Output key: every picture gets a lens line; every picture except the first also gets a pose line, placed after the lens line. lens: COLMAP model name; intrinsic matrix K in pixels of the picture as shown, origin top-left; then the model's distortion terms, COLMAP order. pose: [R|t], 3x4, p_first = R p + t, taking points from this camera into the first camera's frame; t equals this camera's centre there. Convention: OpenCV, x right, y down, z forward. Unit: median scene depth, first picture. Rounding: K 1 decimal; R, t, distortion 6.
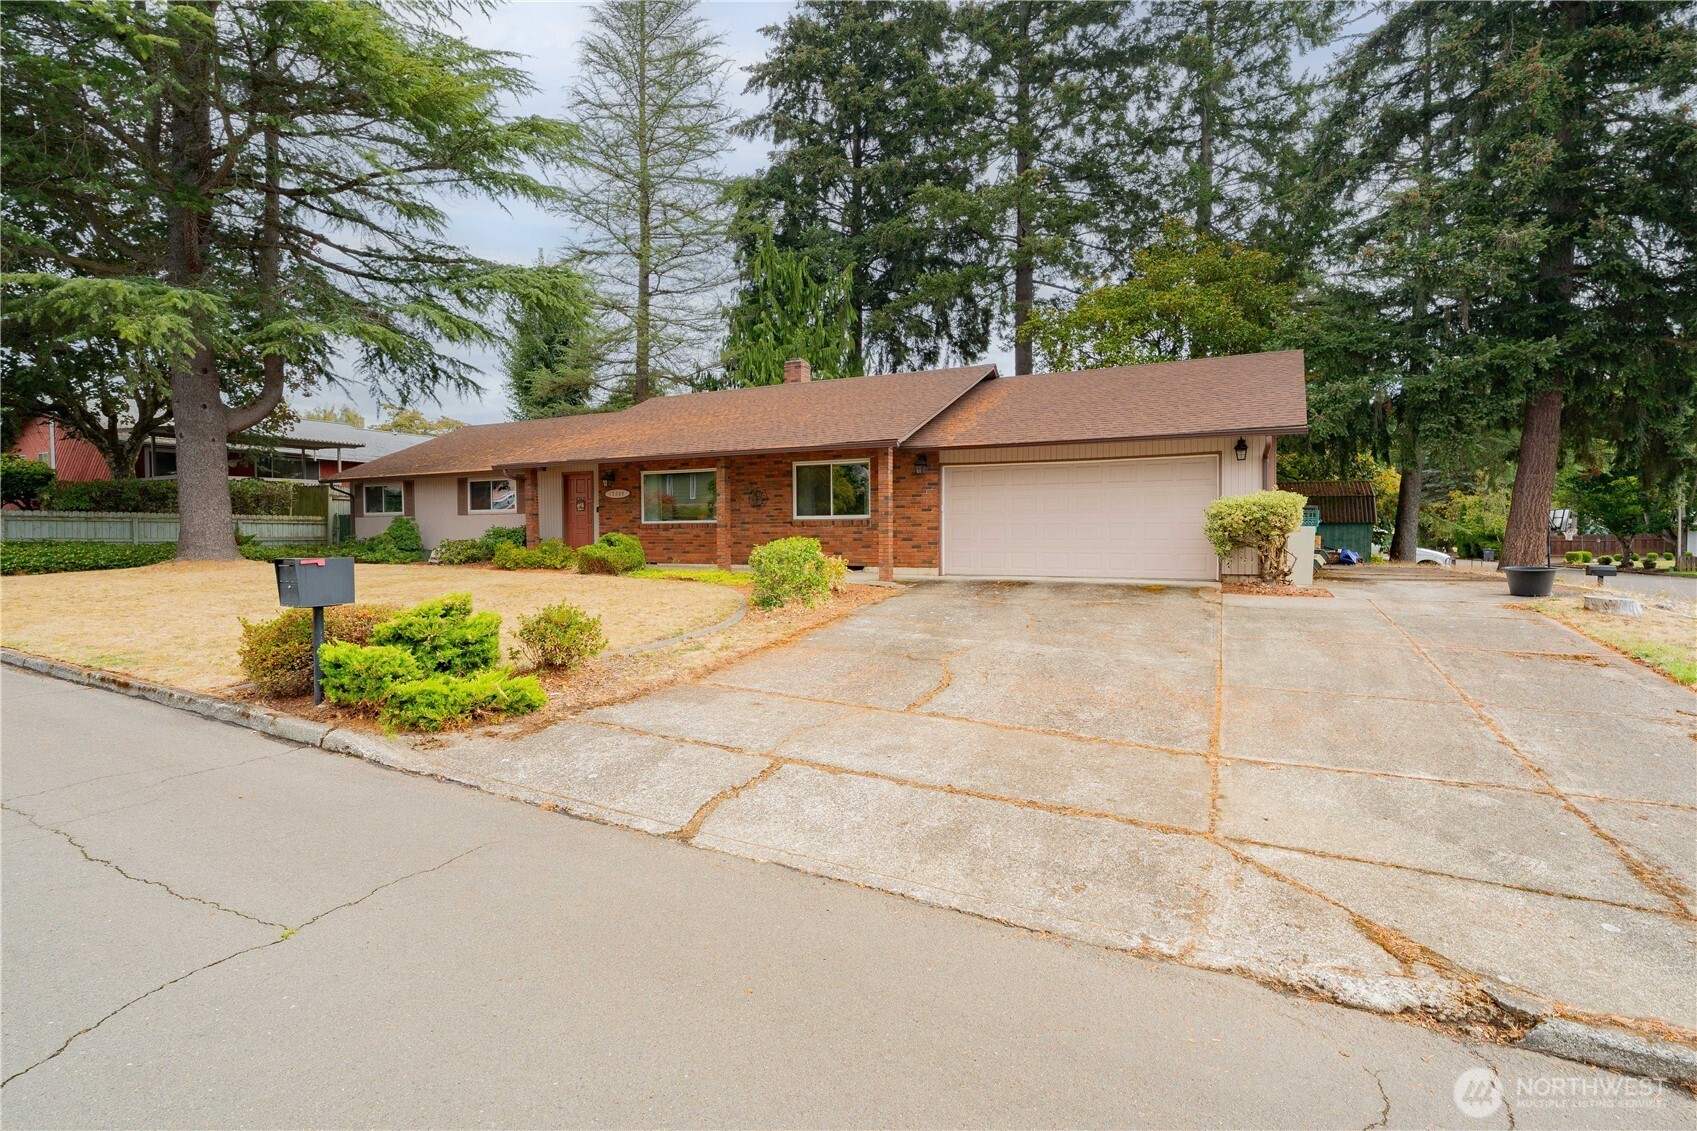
lens RADIAL K [[764.5, 0, 852.6], [0, 764.5, 555.4], [0, 0, 1]] dist [-0.009558, 0.000400]
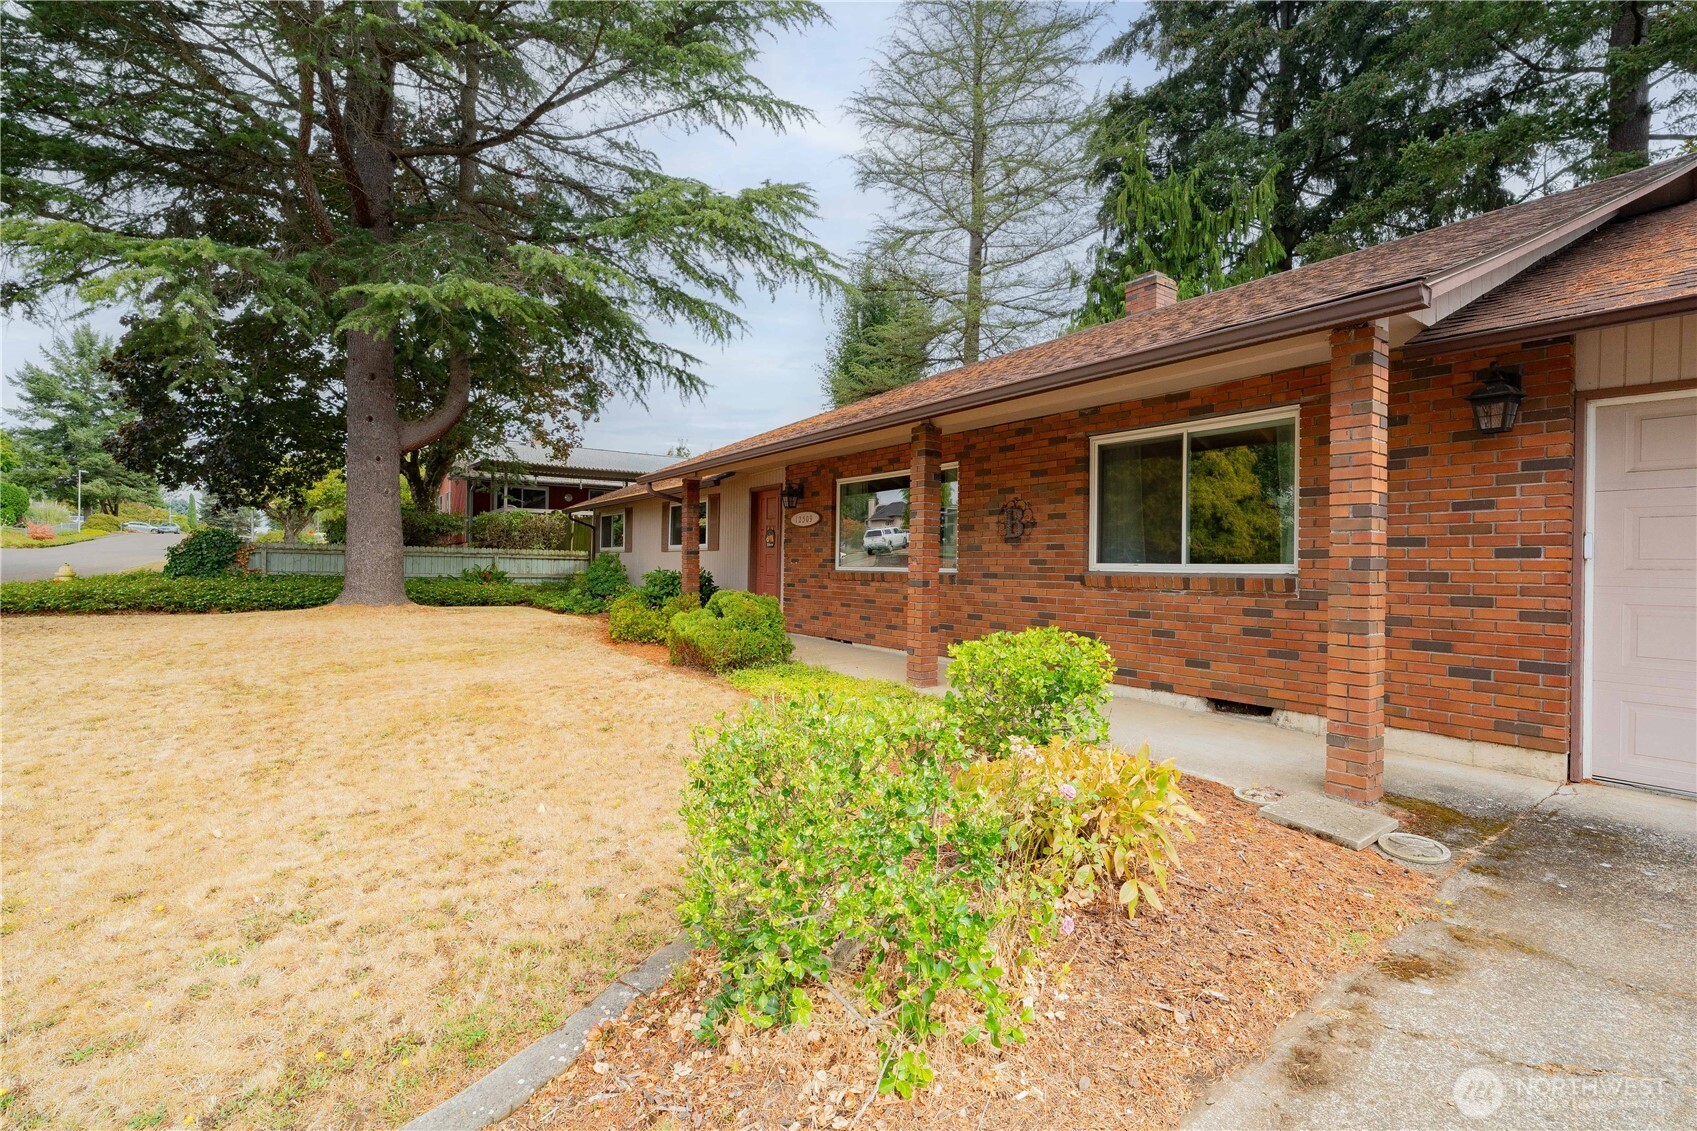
lens RADIAL K [[754.8, 0, 848.5], [0, 754.8, 565.5], [0, 0, 1]] dist [-0.008820, 0.001032]
pose [[0.868421, 0.018222, -0.495492, 0.011821], [-0.034827, 0.999098, -0.024297, -0.029241], [0.494603, 0.038356, 0.868273, 0.471026]]
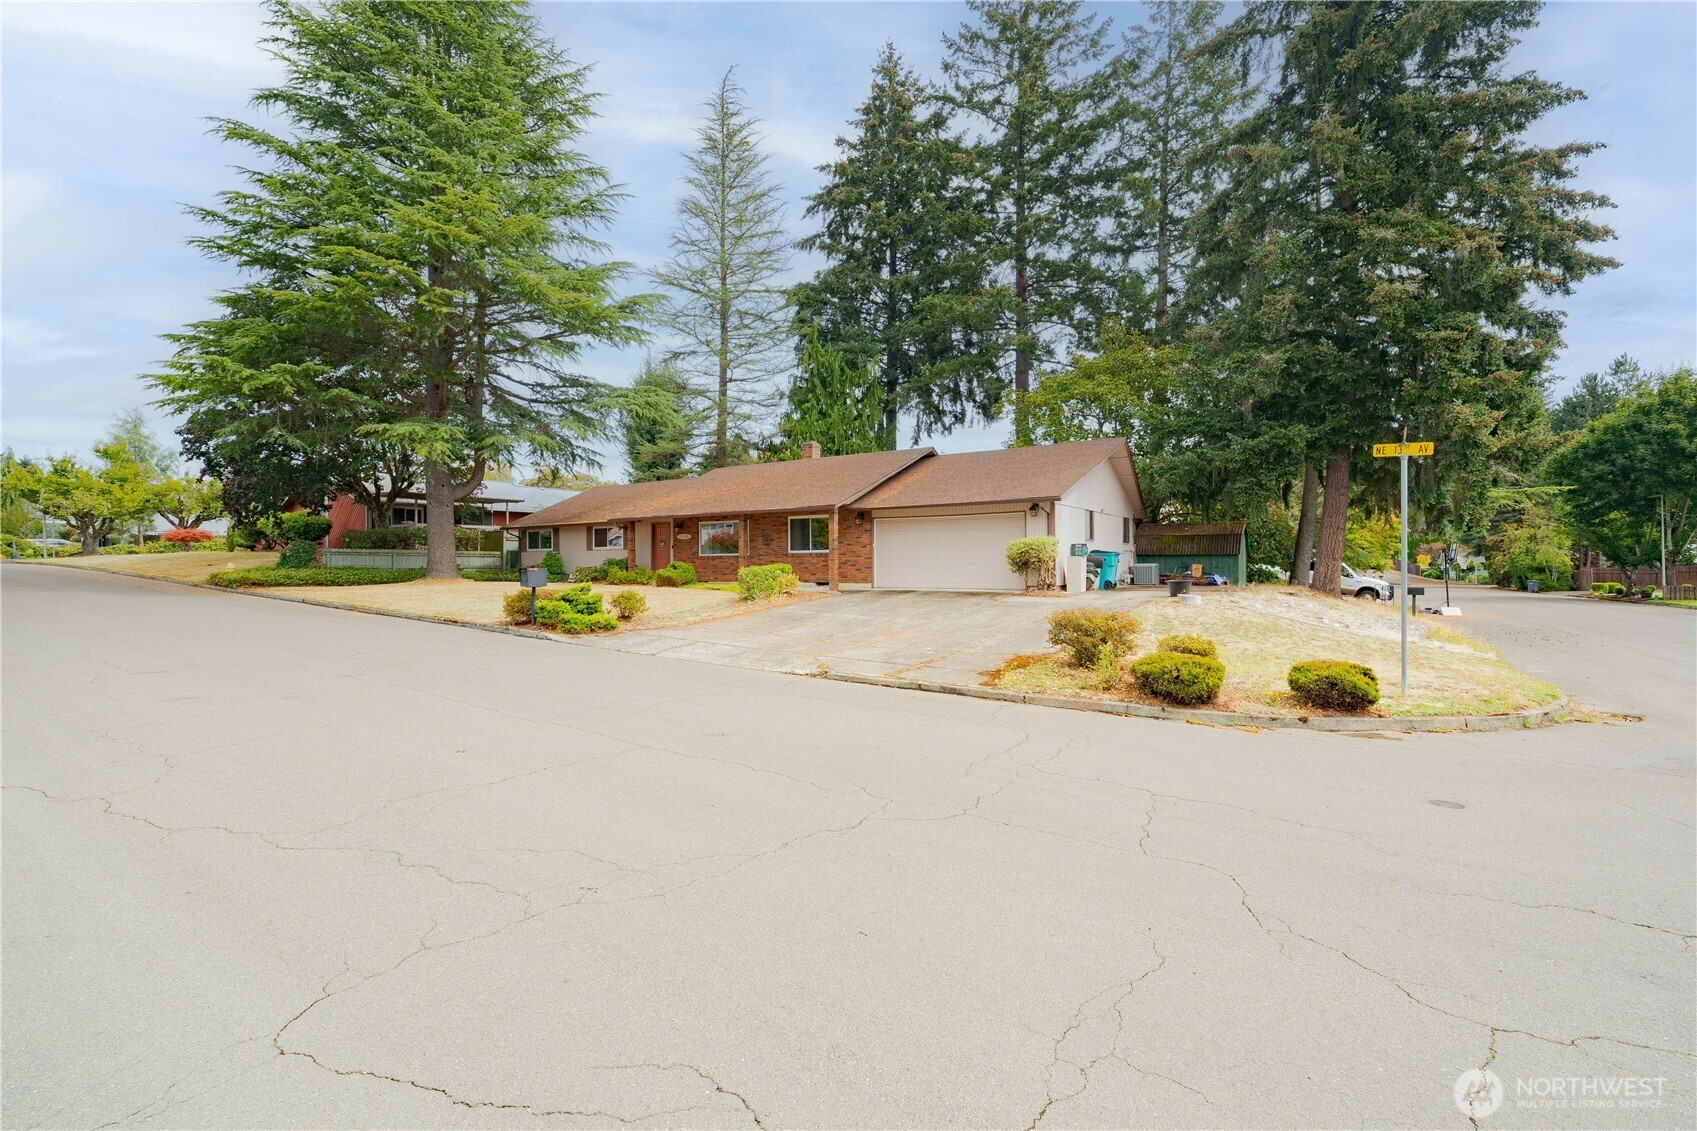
lens RADIAL K [[754.8, 0, 848.5], [0, 754.8, 565.5], [0, 0, 1]] dist [-0.008820, 0.001032]
pose [[0.989779, 0.000208, -0.142613, 0.219738], [-0.004698, 0.999504, -0.031151, 0.021712], [0.142536, 0.031502, 0.989288, -0.424132]]
